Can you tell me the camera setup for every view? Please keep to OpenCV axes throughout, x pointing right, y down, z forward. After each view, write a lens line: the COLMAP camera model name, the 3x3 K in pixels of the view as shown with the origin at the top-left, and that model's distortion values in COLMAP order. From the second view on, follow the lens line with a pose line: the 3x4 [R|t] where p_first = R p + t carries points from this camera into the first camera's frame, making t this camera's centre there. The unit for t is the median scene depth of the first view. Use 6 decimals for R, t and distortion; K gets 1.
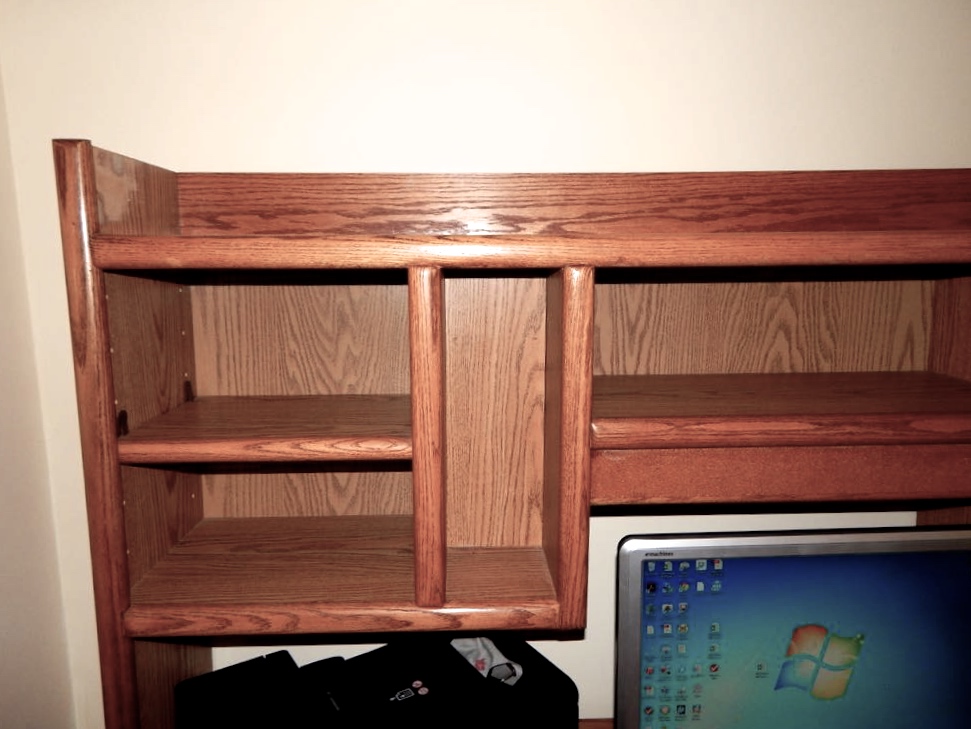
lens RADIAL K [[679.0, 0, 485.5], [0, 679.0, 364.5], [0, 0, 1]] dist [0.022493, -0.006945]
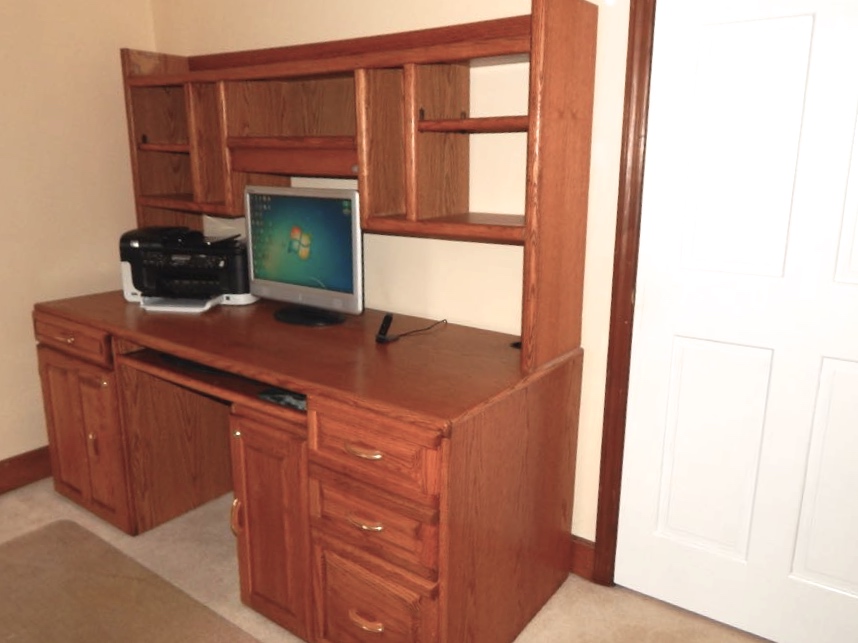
lens RADIAL K [[656.6, 0, 429.0], [0, 656.6, 321.5], [0, 0, 1]] dist [0.048301, -0.000036]
pose [[0.787989, 0.166767, -0.592674, 2.384841], [-0.101567, 0.984639, 0.142021, 0.330411], [0.607254, -0.051715, 0.792823, -0.665996]]
